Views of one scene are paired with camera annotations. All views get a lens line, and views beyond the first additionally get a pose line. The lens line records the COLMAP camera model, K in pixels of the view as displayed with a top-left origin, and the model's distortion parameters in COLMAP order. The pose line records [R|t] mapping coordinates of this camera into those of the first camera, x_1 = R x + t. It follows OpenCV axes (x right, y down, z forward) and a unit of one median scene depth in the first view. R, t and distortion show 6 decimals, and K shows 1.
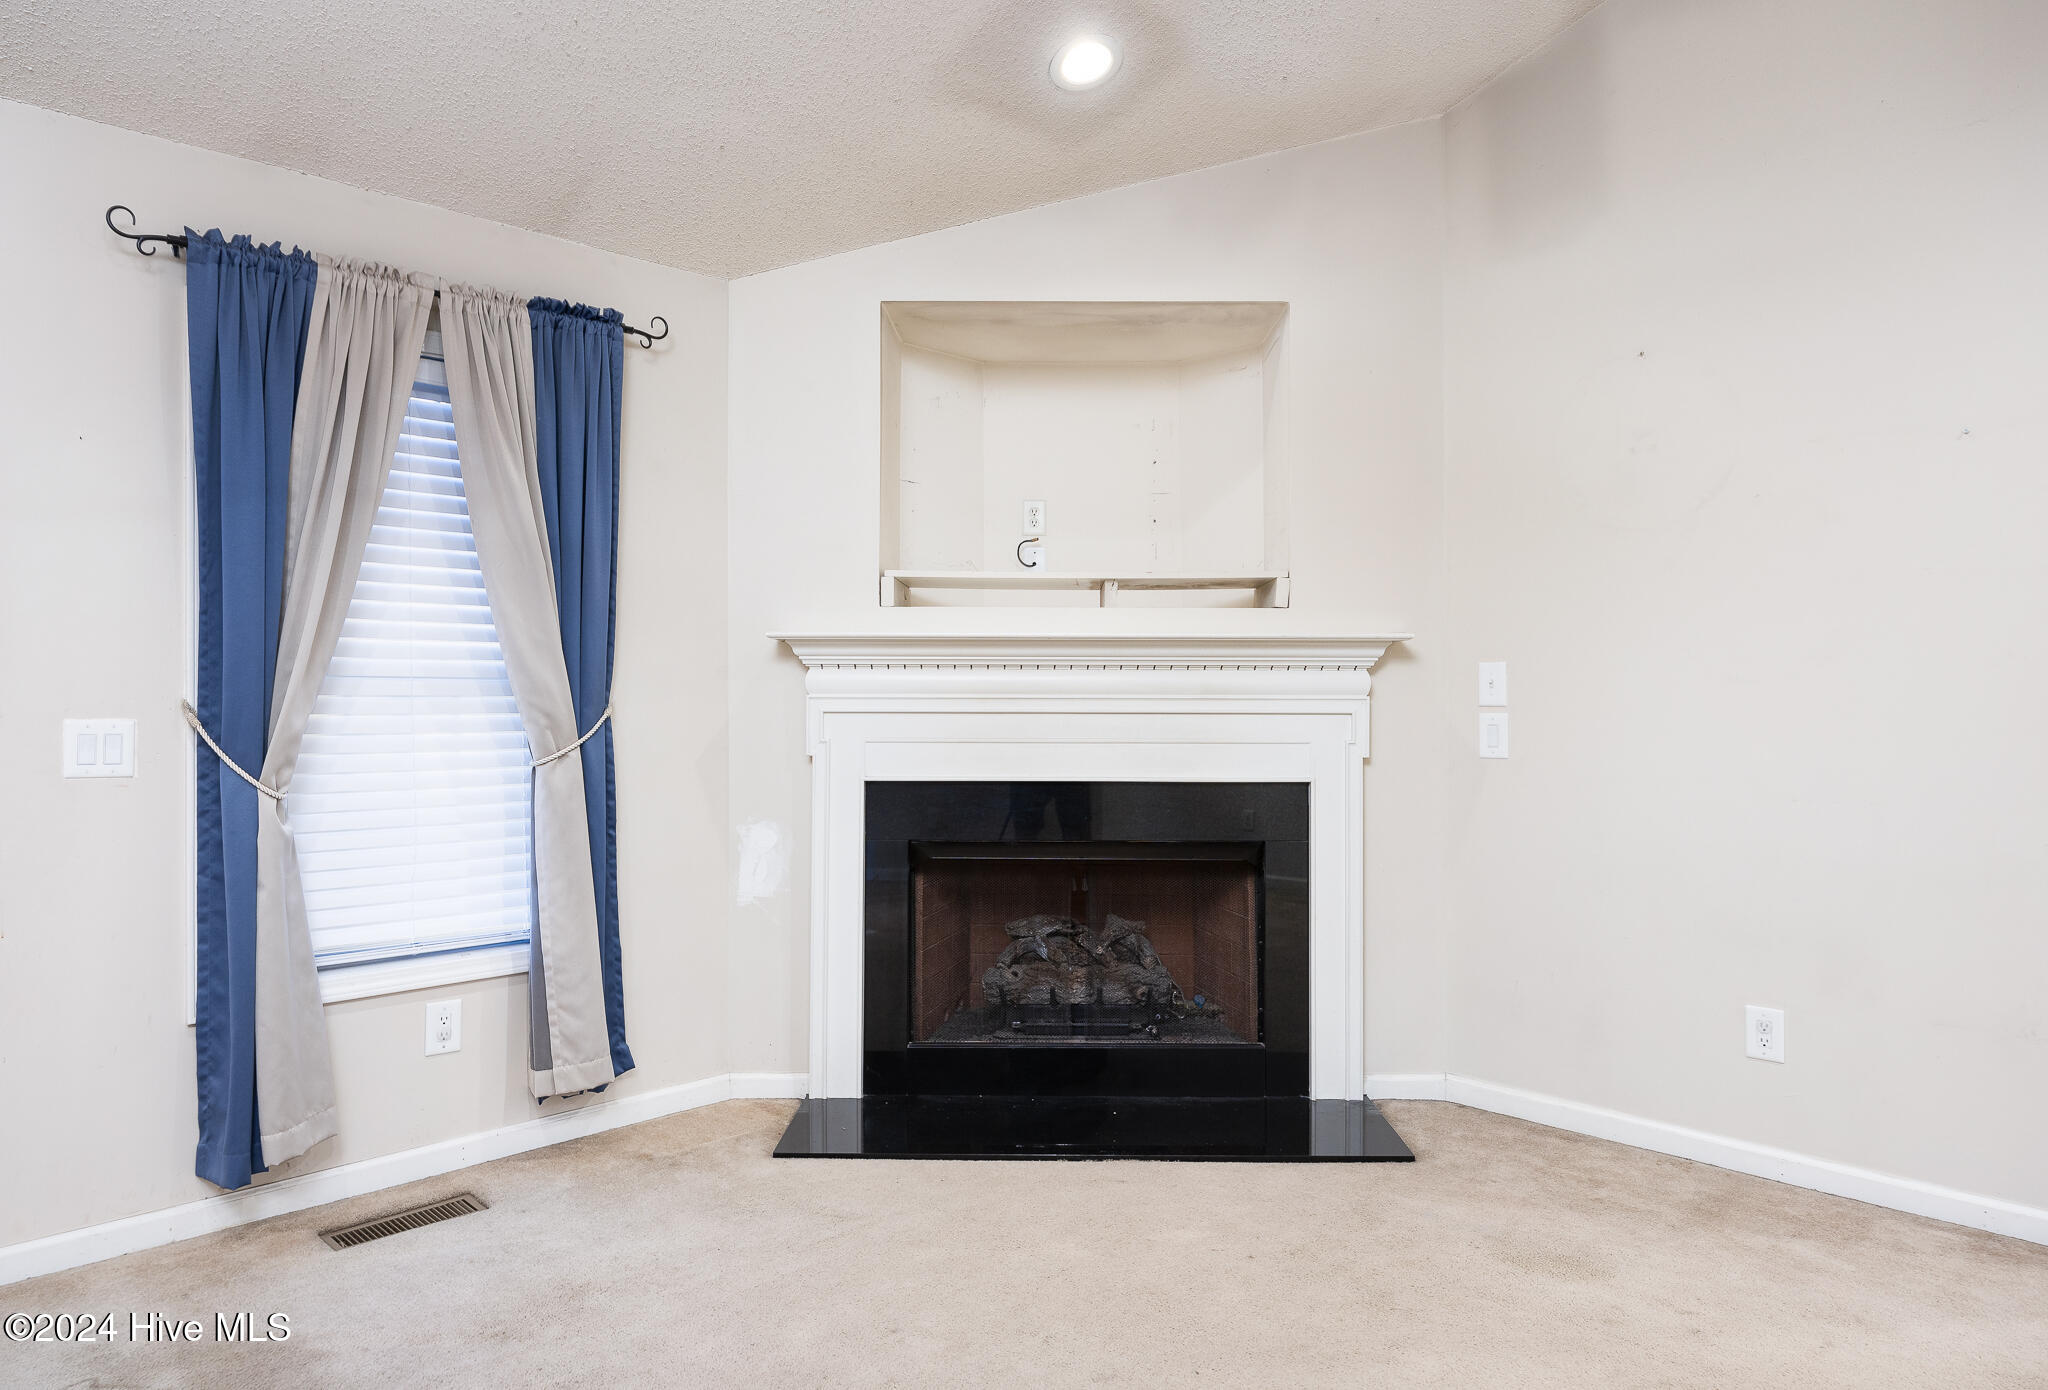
lens RADIAL K [[1293.3, 0, 1032.6], [0, 1293.3, 685.9], [0, 0, 1]] dist [-0.009628, -0.001727]
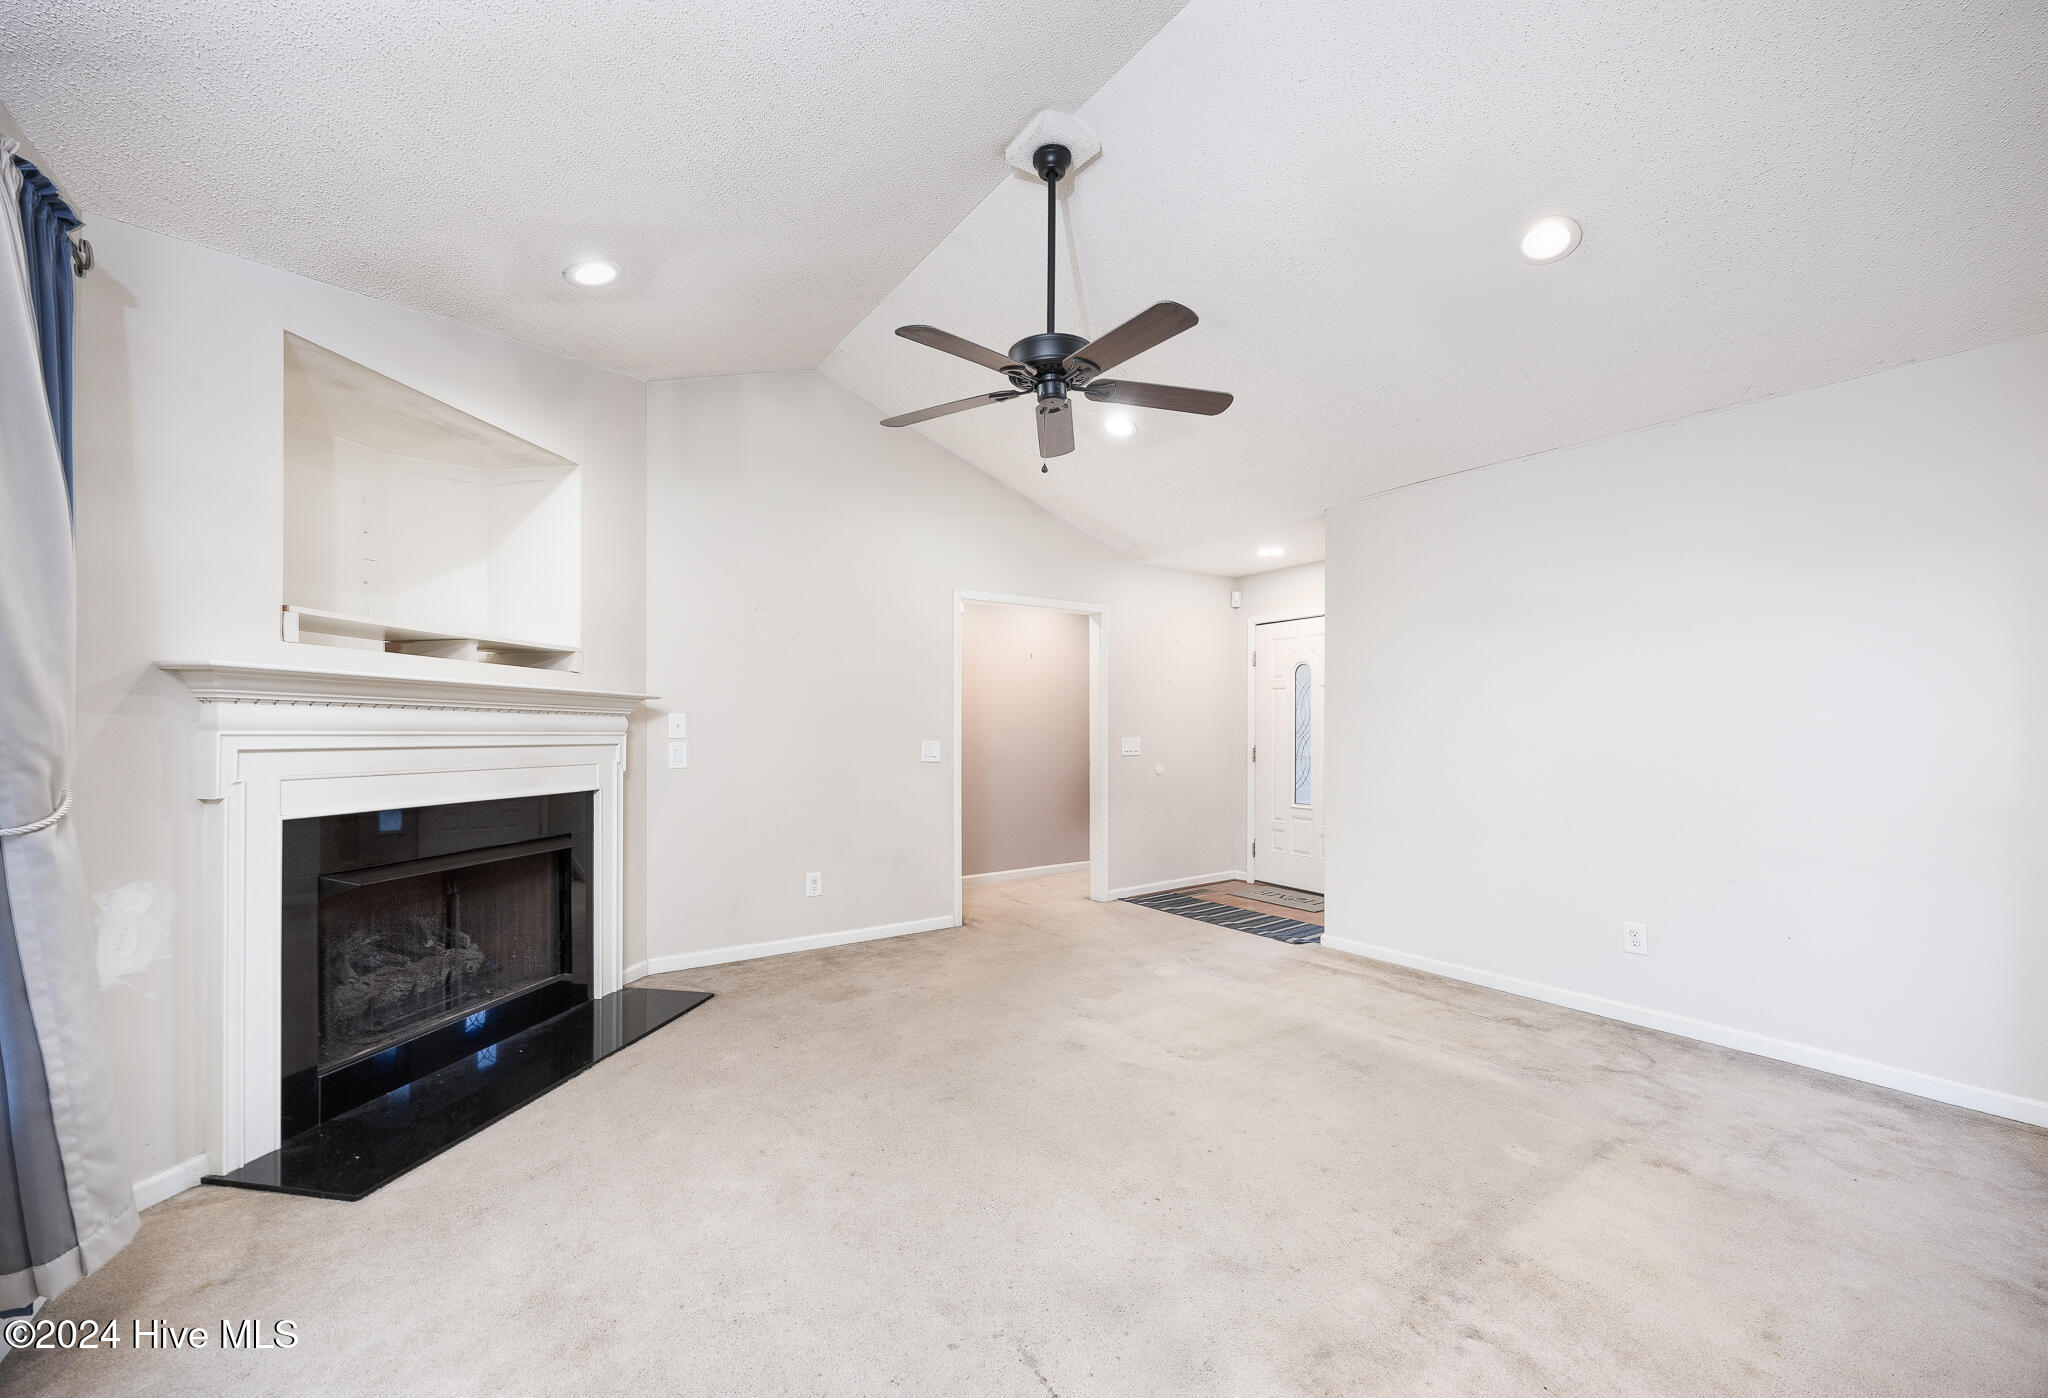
lens RADIAL K [[806.4, 0, 1028.3], [0, 806.4, 736.3], [0, 0, 1]] dist [0.002236, 0.000310]
pose [[0.168319, -0.004975, 0.985720, -0.637715], [-0.007959, 0.999948, 0.006406, 0.001736], [-0.985700, -0.008924, 0.168271, 0.345590]]
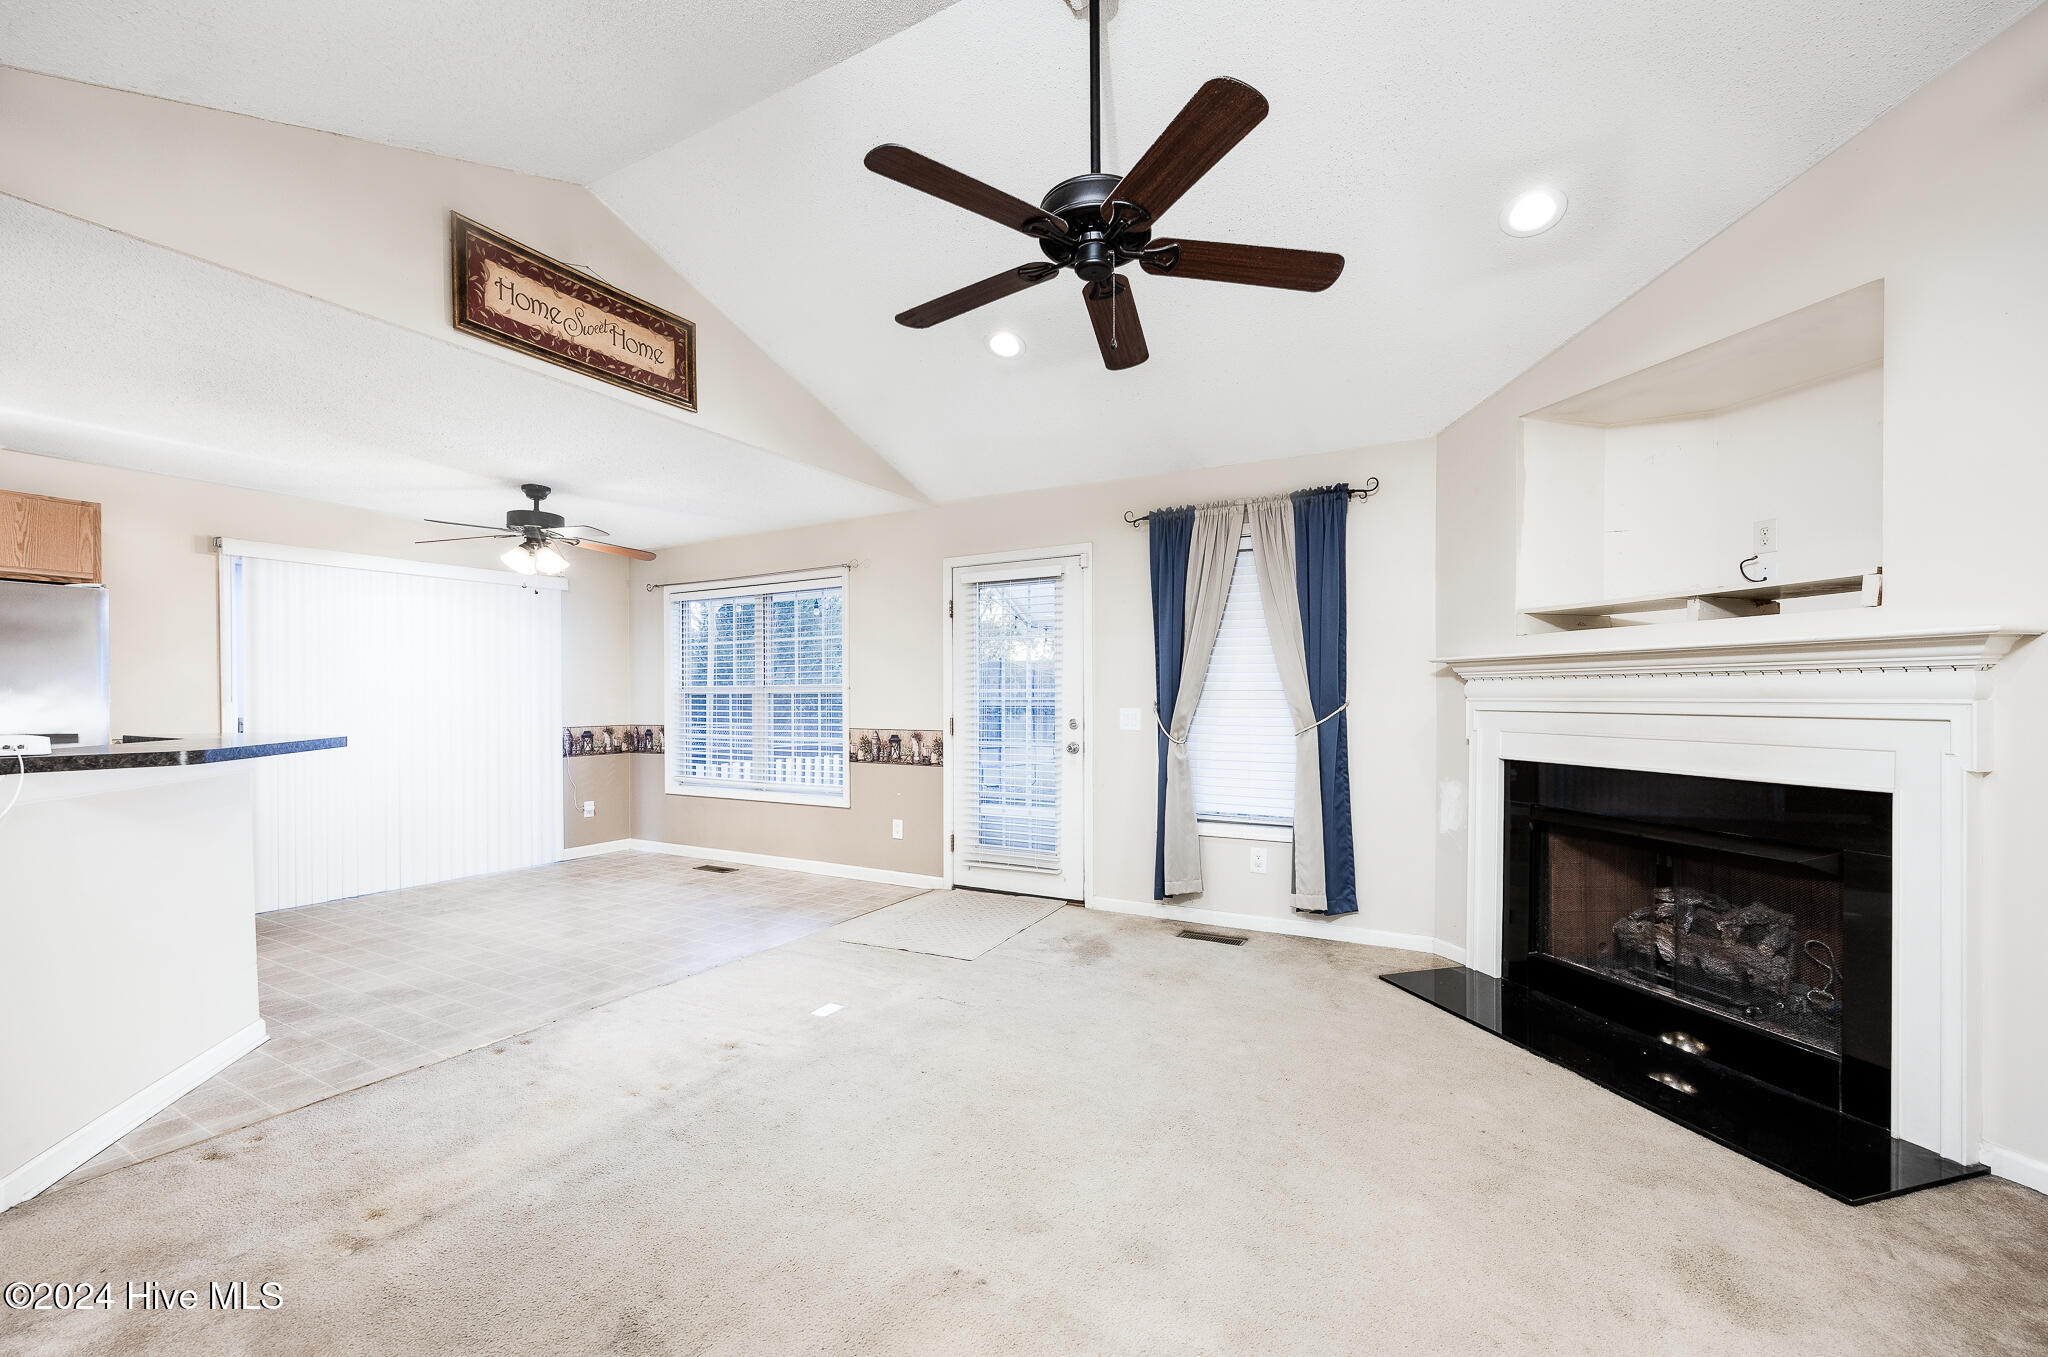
lens RADIAL K [[816.5, 0, 1002.1], [0, 816.5, 706.0], [0, 0, 1]] dist [-0.005894, 0.000505]
pose [[0.261251, 0.008294, -0.965235, 0.613463], [0.008508, 0.999904, 0.010895, 0.000437], [0.965233, -0.011059, 0.261156, 0.237459]]
